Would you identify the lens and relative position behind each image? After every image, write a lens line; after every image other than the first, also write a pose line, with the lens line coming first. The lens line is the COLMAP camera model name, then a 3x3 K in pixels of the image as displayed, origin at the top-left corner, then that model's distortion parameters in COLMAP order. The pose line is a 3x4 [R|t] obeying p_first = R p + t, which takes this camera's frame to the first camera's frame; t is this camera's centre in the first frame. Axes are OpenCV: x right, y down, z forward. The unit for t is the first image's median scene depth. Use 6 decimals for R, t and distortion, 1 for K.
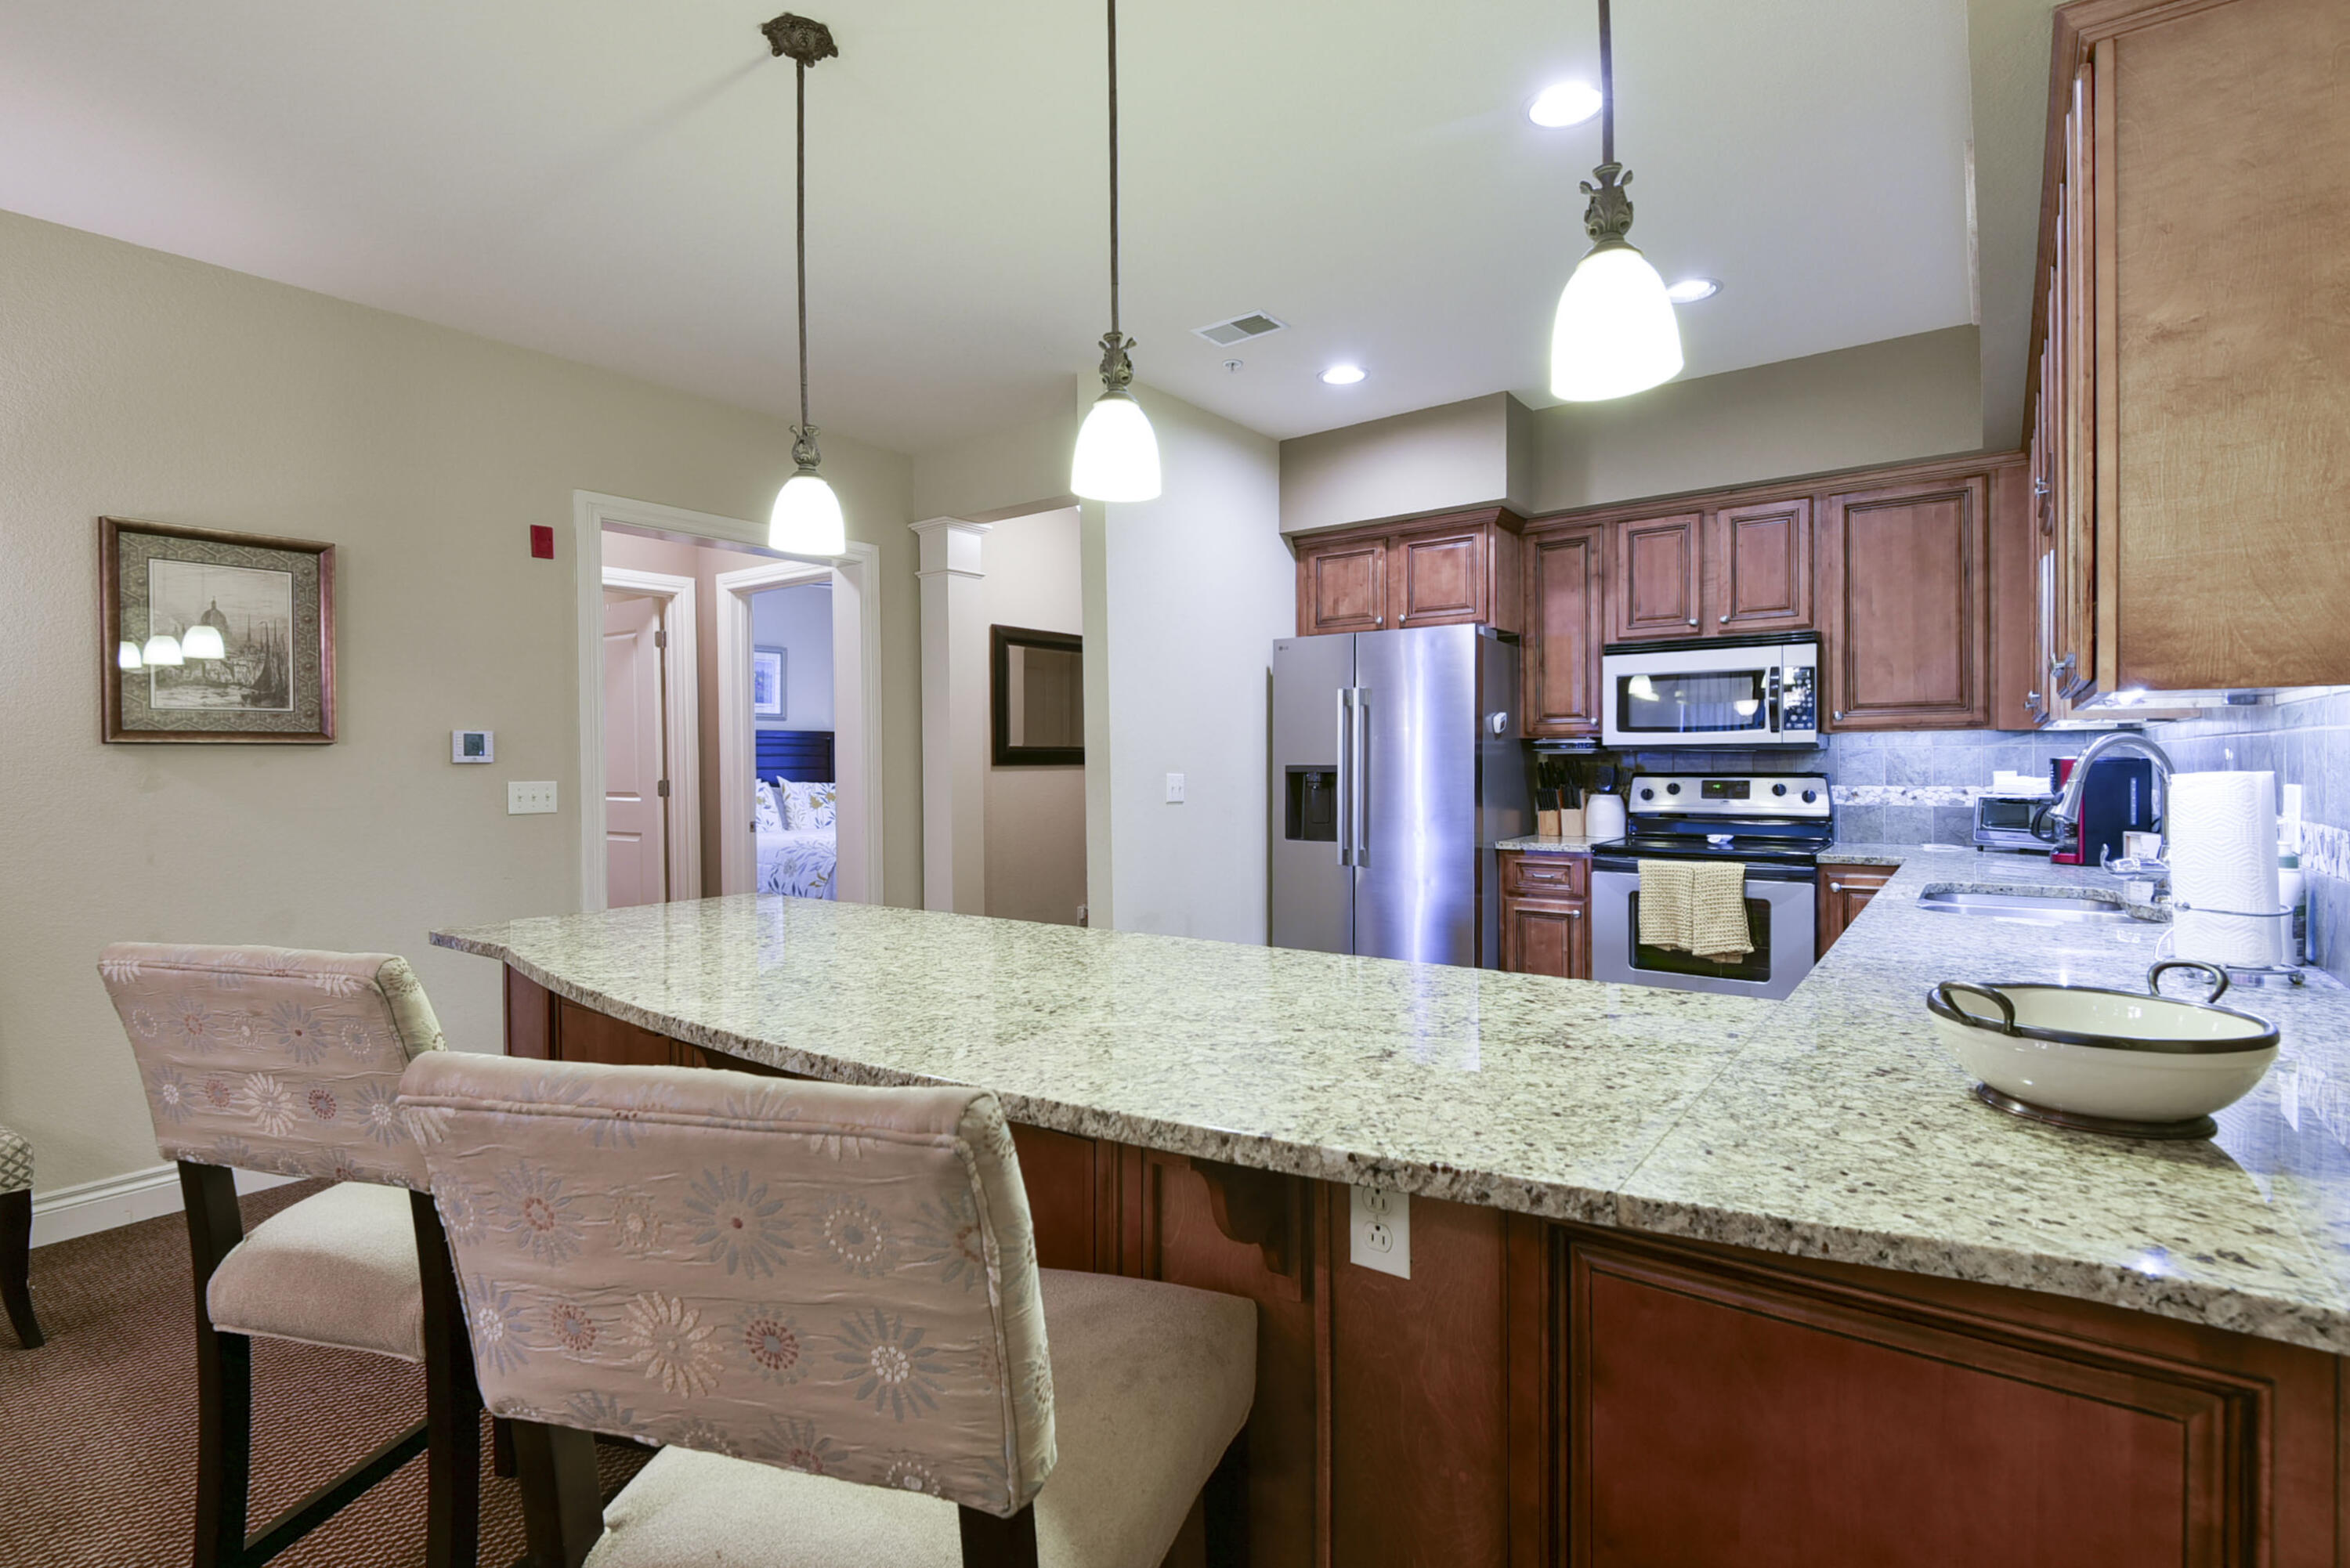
lens RADIAL K [[1082.4, 0, 1190.5], [0, 1082.4, 766.9], [0, 0, 1]] dist [0.001090, 0.000018]
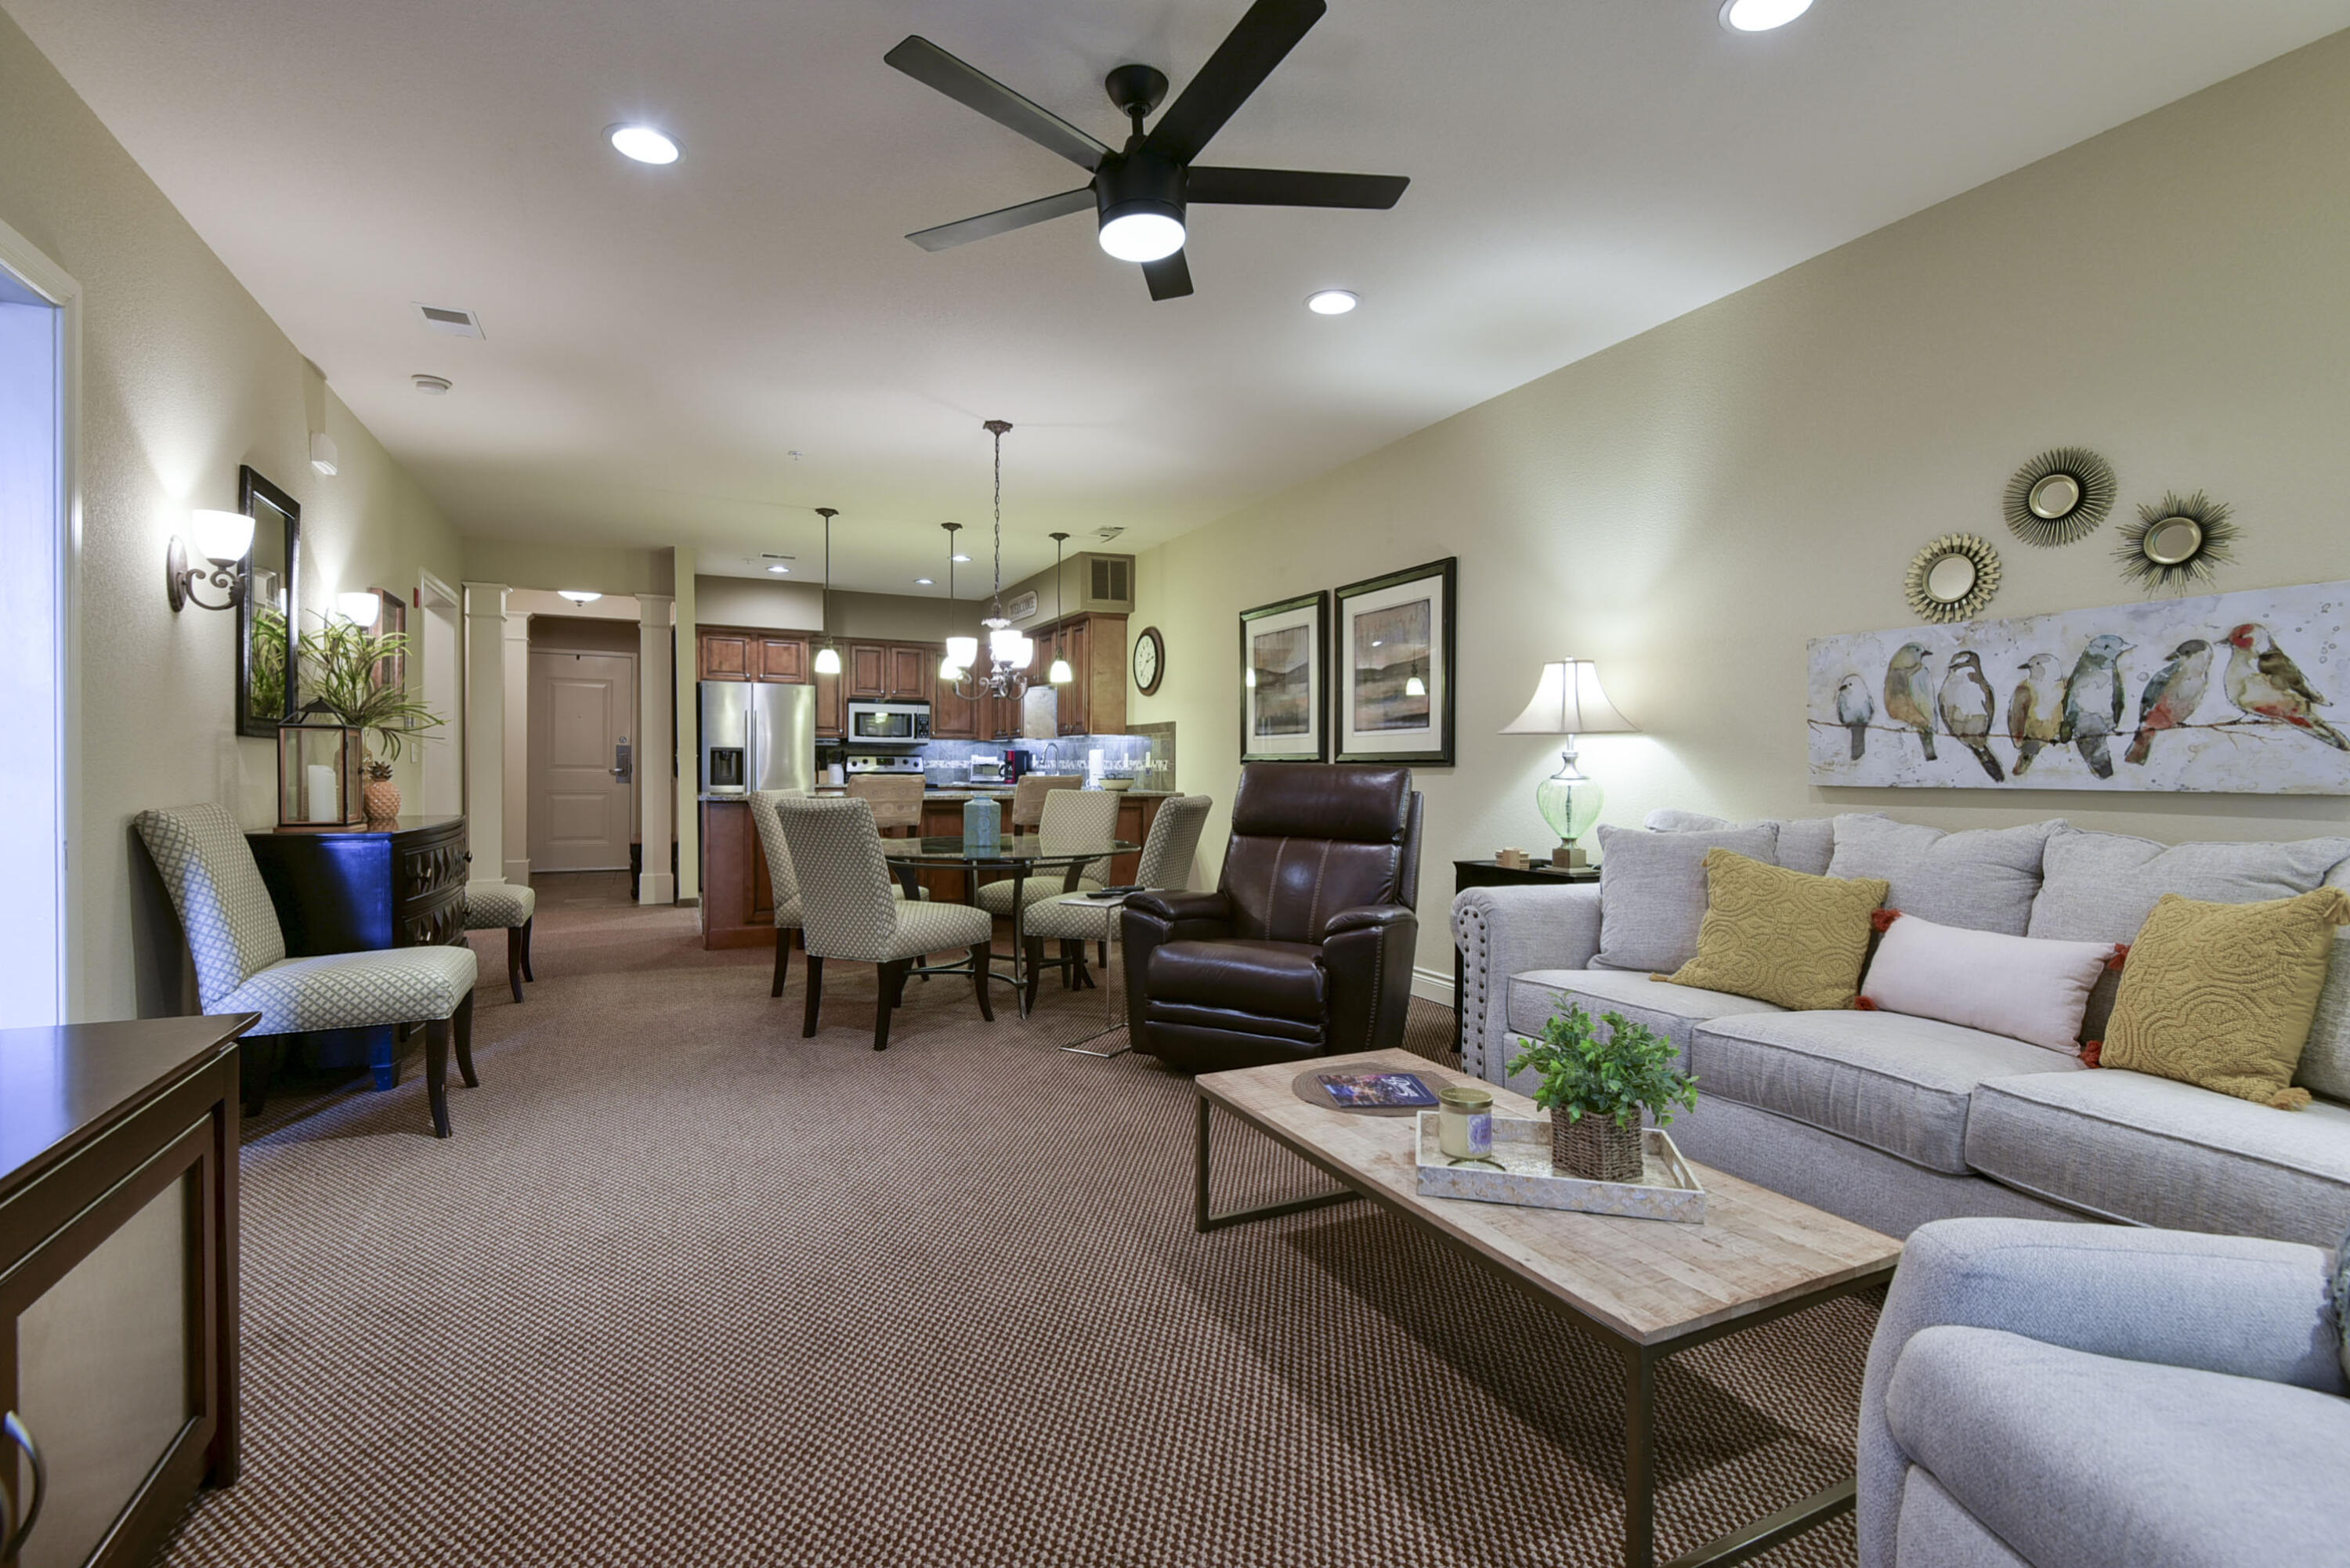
lens RADIAL K [[1085.1, 0, 1183.7], [0, 1085.1, 789.5], [0, 0, 1]] dist [0.033989, -0.030198]
pose [[0.467848, -0.006013, 0.883789, -1.366235], [-0.002649, 0.999963, 0.008206, 0.062438], [-0.883805, -0.006181, 0.467815, -0.735439]]
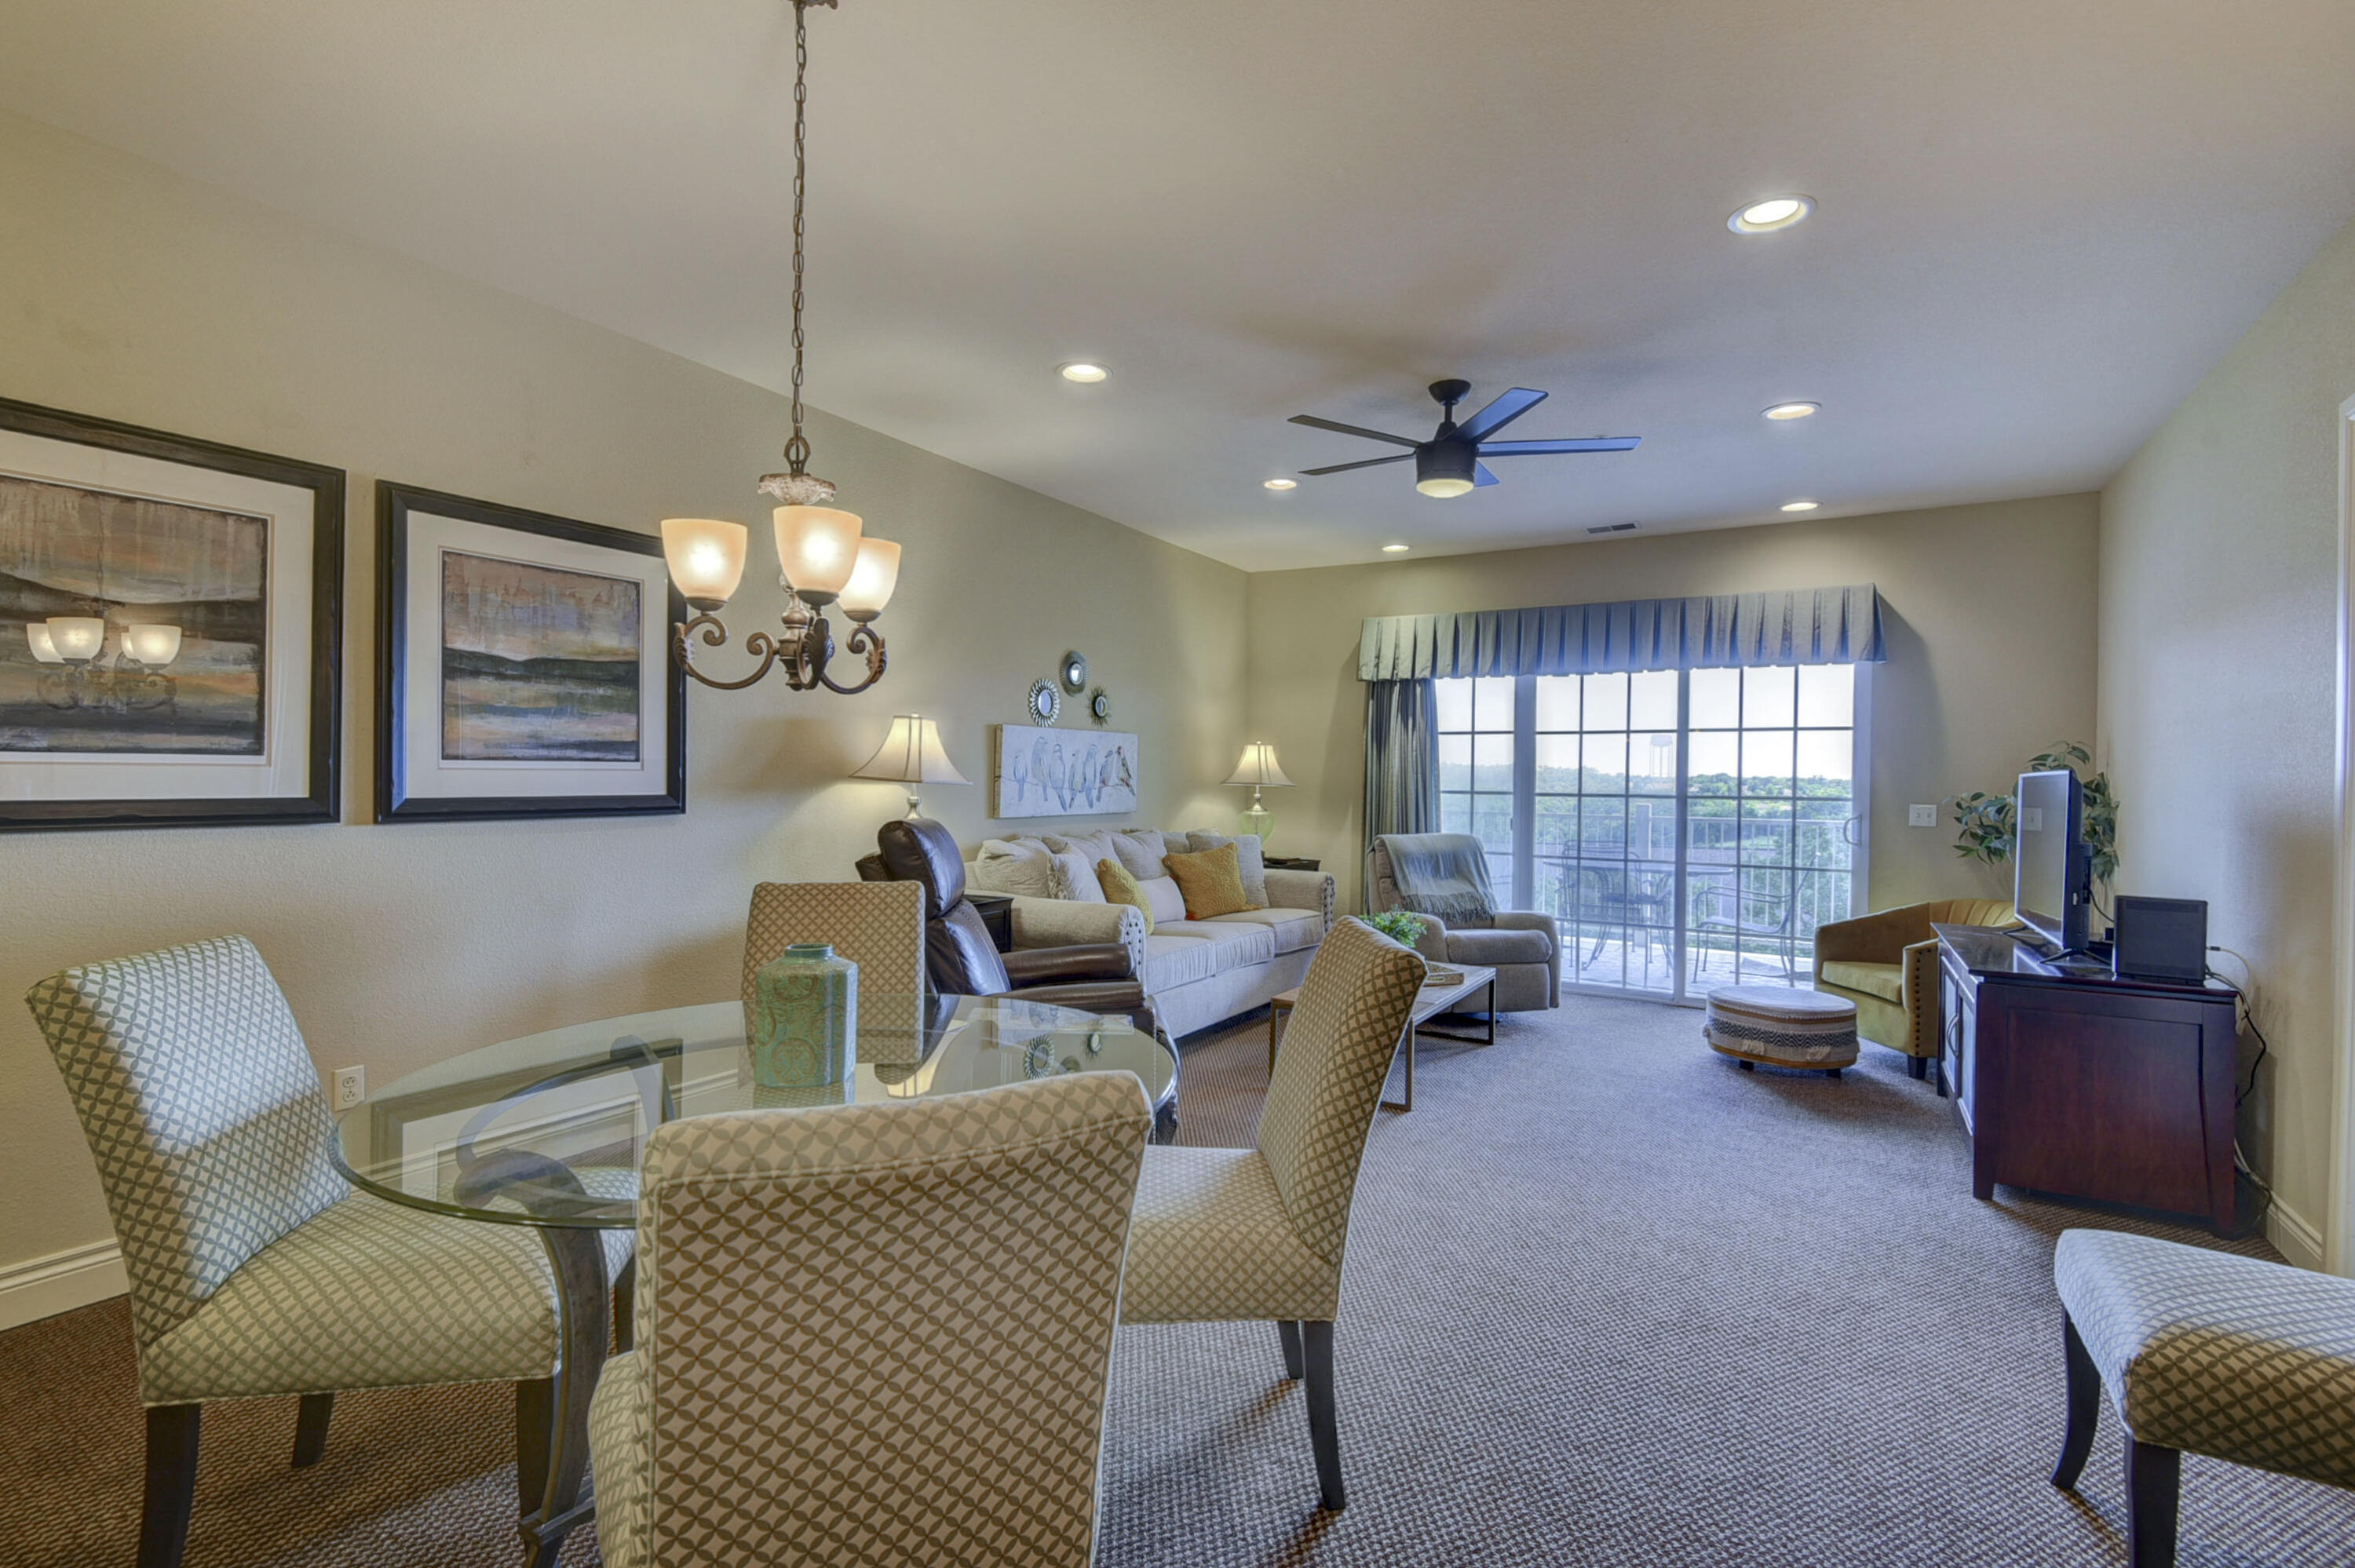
lens RADIAL K [[1082.3, 0, 1162.8], [0, 1082.3, 766.3], [0, 0, 1]] dist [0.024167, -0.026258]
pose [[-0.995688, -0.003848, -0.092684, -0.500132], [-0.003971, 0.999991, 0.001147, 0.002716], [0.092679, 0.001510, -0.995695, 0.501524]]
